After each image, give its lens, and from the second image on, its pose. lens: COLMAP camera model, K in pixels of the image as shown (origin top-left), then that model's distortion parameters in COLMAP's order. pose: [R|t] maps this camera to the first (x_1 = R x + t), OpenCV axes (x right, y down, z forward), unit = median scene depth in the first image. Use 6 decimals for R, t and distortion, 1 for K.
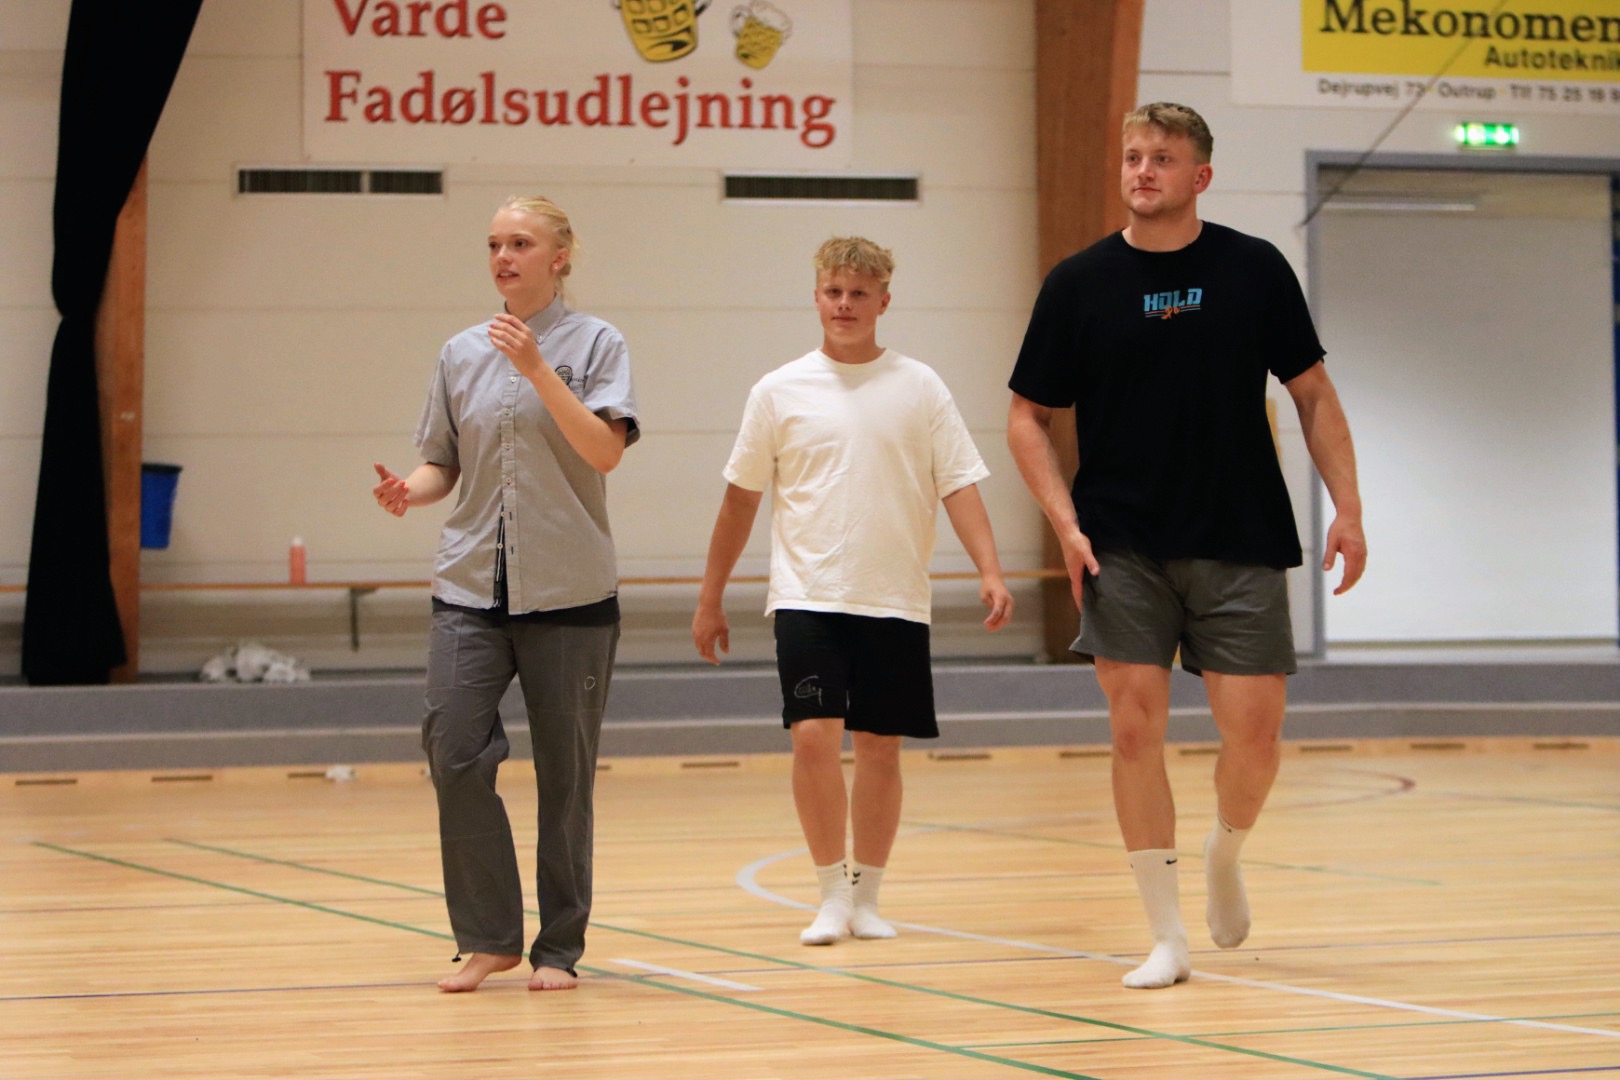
lens RADIAL K [[5311.2, 0, 810.0], [0, 5311.2, 540.0], [0, 0, 1]] dist [-0.101599, -1.521698]
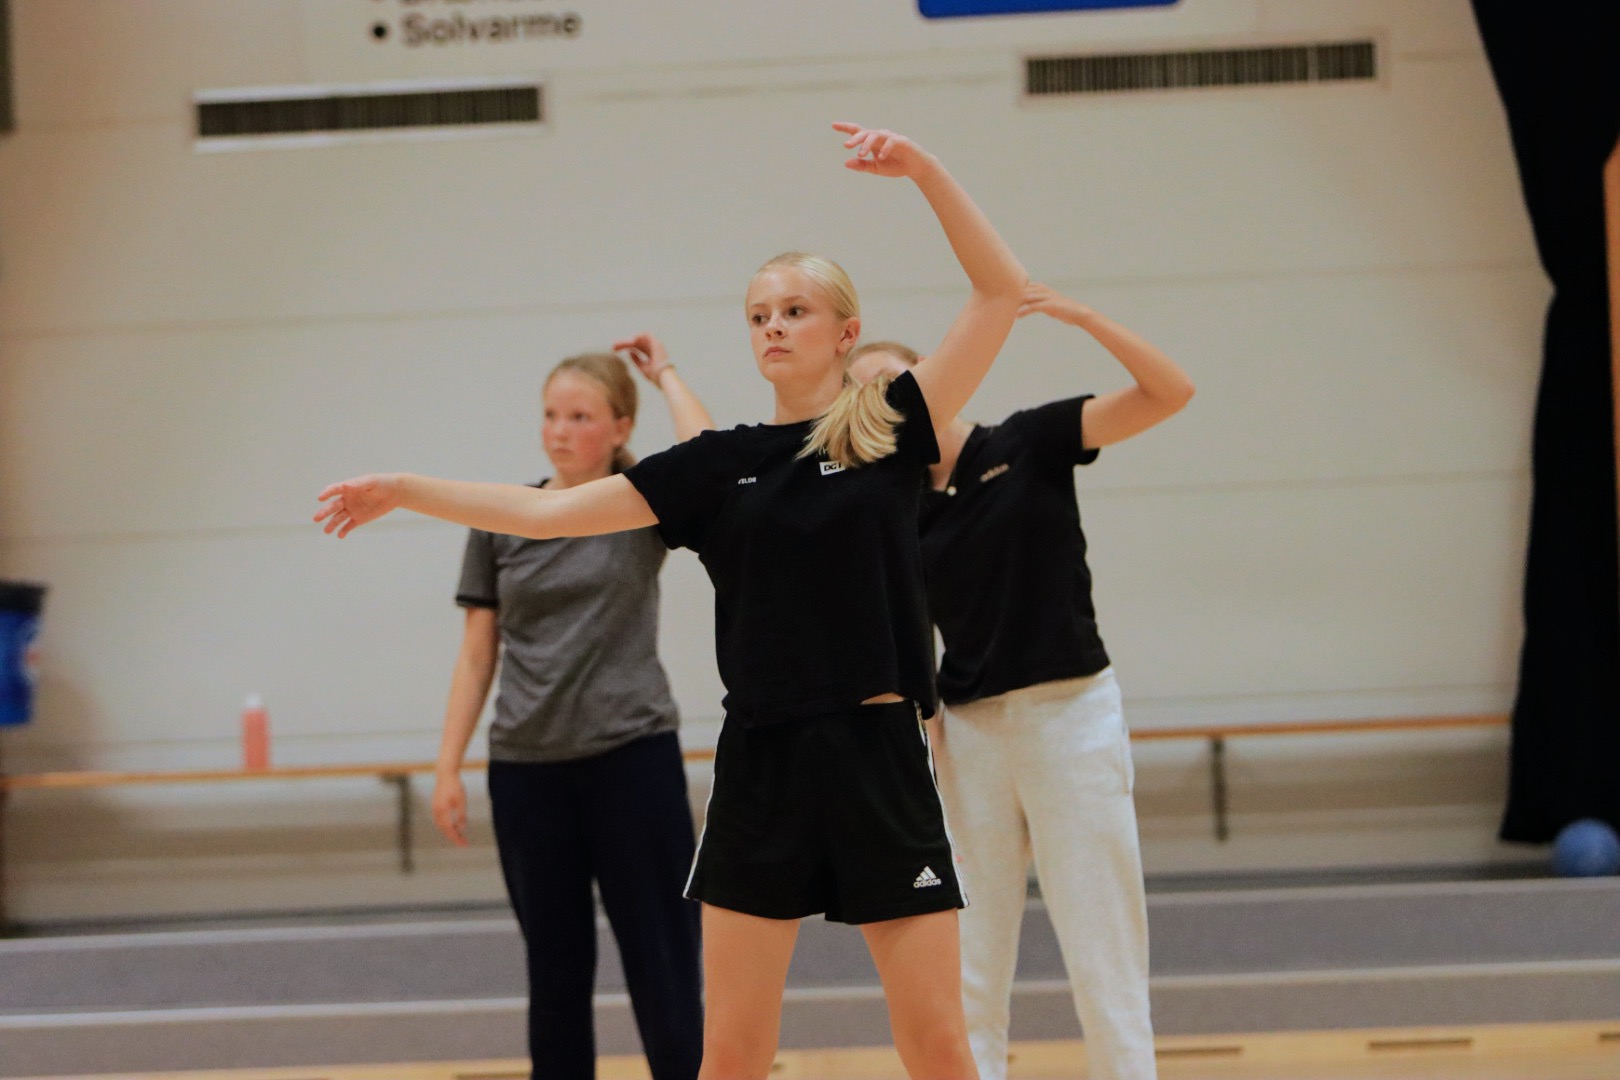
lens RADIAL K [[8661.3, 0, 810.0], [0, 8661.3, 540.0], [0, 0, 1]] dist [-0.156278, 9.894458]
pose [[0.877113, -0.032642, -0.479173, 0.424859], [0.031131, 0.999454, -0.011100, -0.005343], [0.479273, -0.005181, 0.877650, 0.142799]]
